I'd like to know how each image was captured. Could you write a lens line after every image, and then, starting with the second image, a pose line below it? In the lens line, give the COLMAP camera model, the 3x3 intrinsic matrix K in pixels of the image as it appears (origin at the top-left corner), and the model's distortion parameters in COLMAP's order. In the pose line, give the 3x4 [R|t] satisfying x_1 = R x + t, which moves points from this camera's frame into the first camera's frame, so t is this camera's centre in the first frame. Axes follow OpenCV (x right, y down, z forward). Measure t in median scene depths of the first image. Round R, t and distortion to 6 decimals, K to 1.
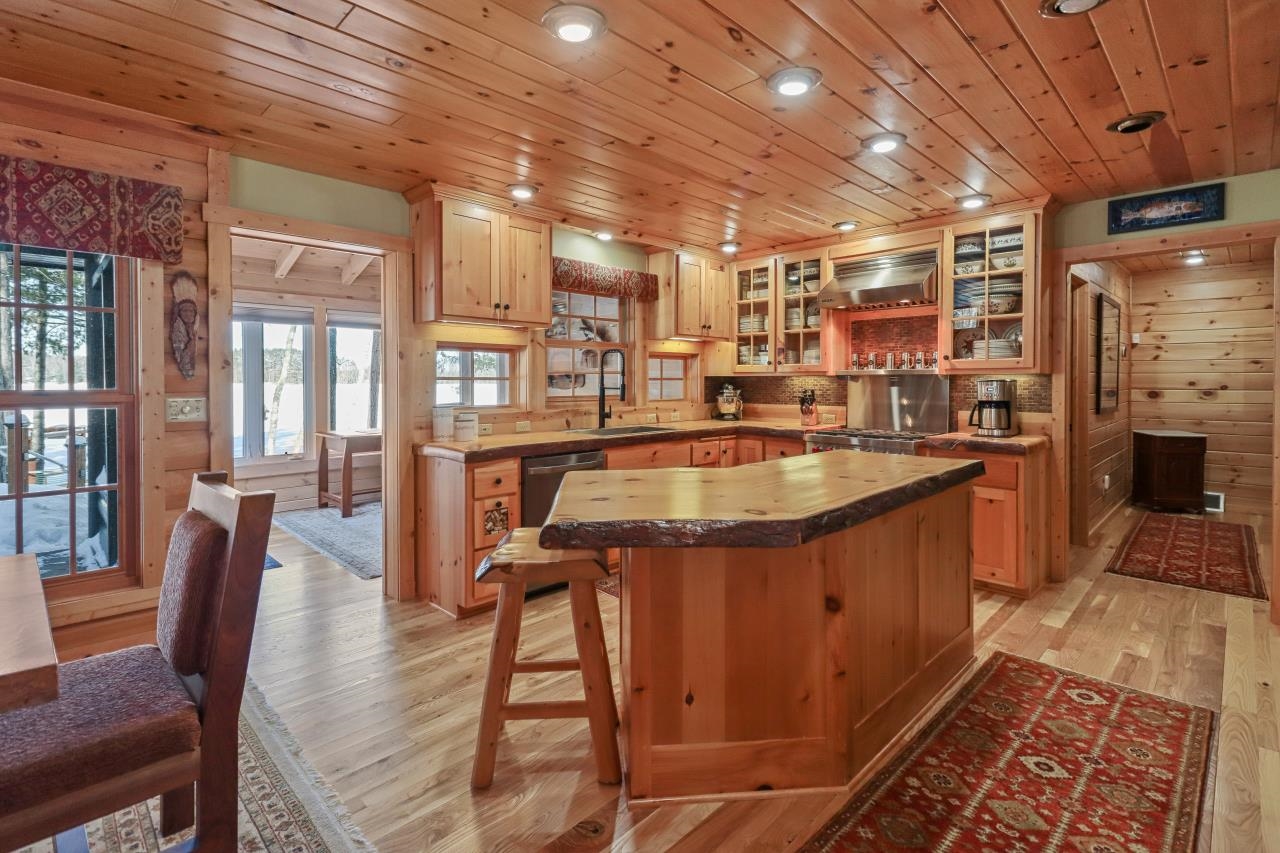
lens RADIAL K [[587.8, 0, 637.5], [0, 587.8, 377.4], [0, 0, 1]] dist [0.001172, 0.000052]
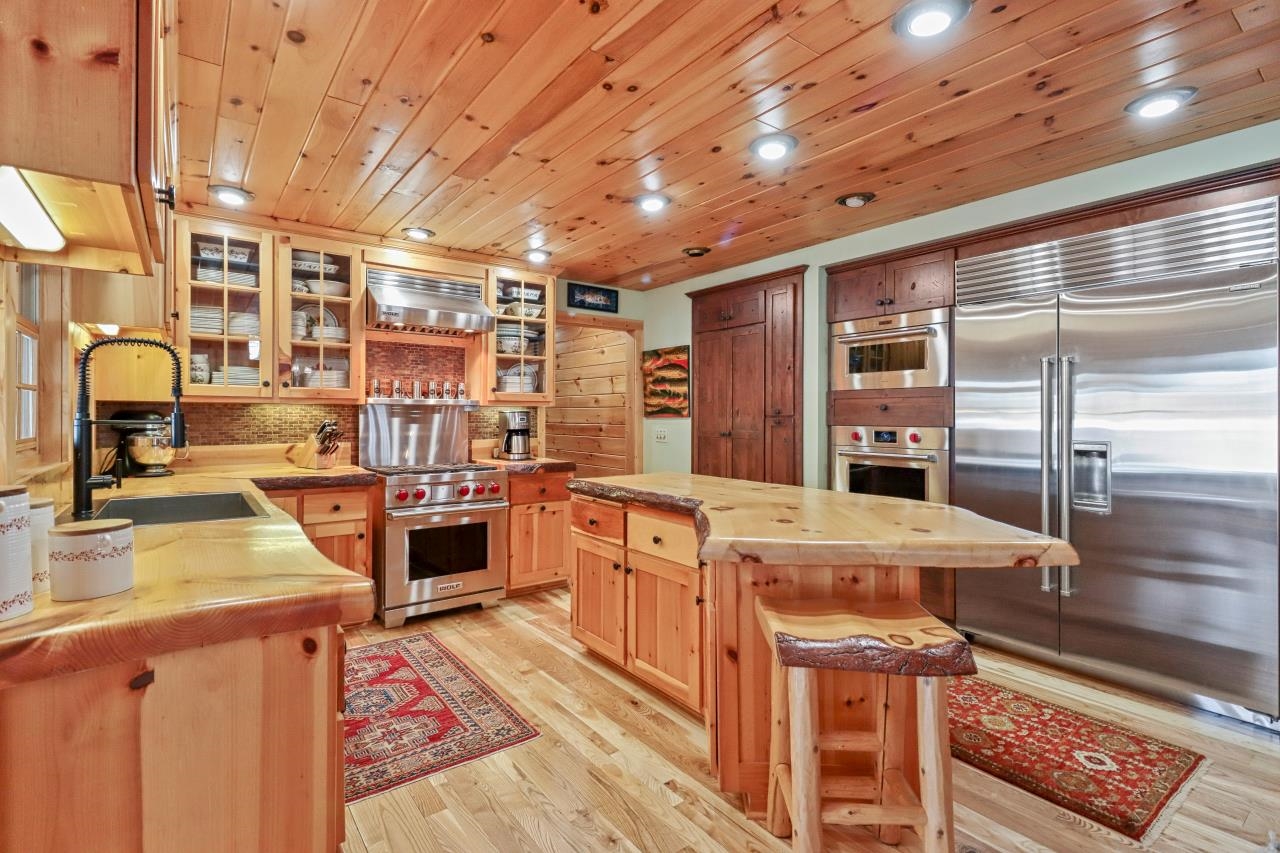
lens RADIAL K [[593.9, 0, 618.2], [0, 593.9, 403.8], [0, 0, 1]] dist [0.002088, 0.000210]
pose [[0.150762, 0.022736, 0.988309, -0.407309], [-0.007956, 0.999731, -0.021785, 0.010647], [-0.988538, -0.004579, 0.150902, 0.497811]]
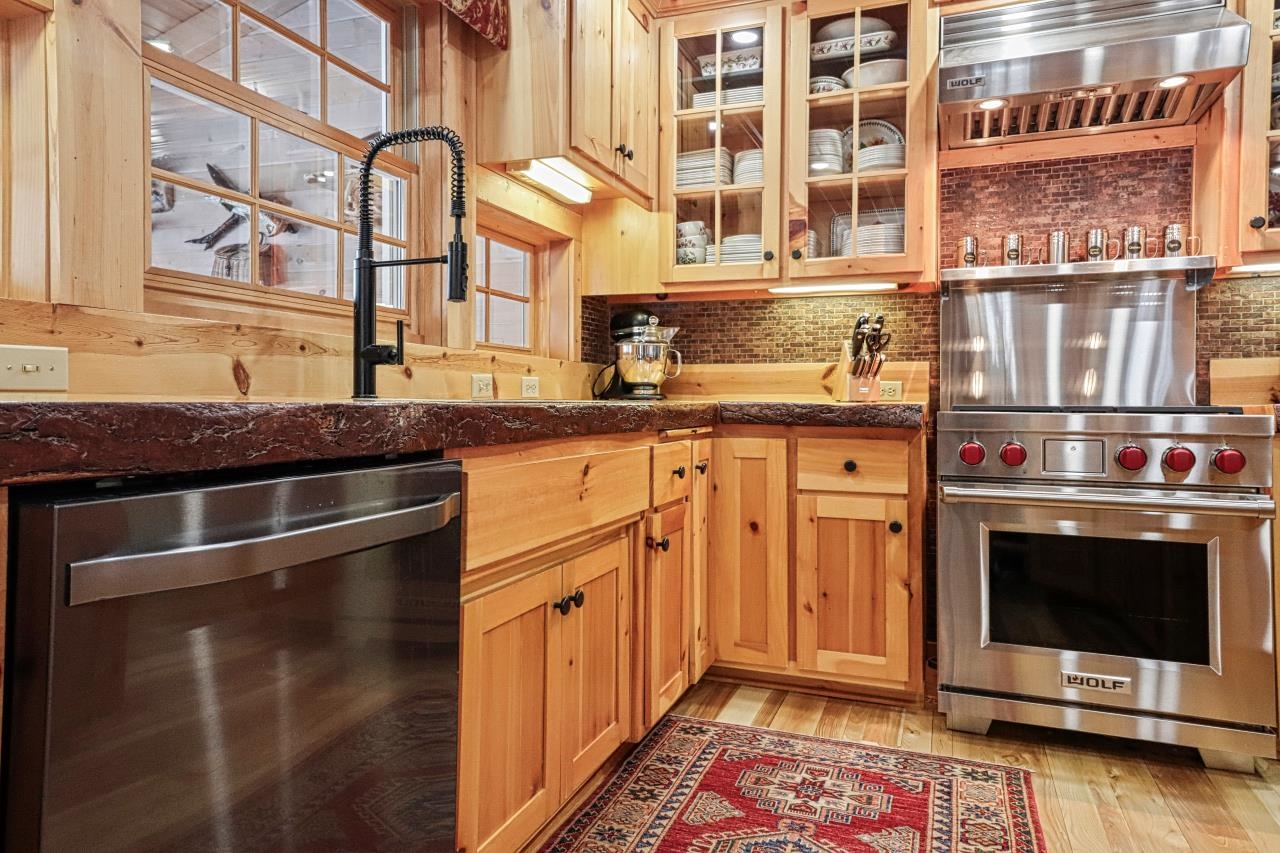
lens RADIAL K [[822.4, 0, 657.5], [0, 822.4, 391.8], [0, 0, 1]] dist [0.062423, -0.002560]
pose [[0.900931, 0.013139, 0.433763, -0.101163], [-0.011904, 0.999914, -0.005563, 0.077542], [-0.433799, -0.000152, 0.901010, 0.516846]]
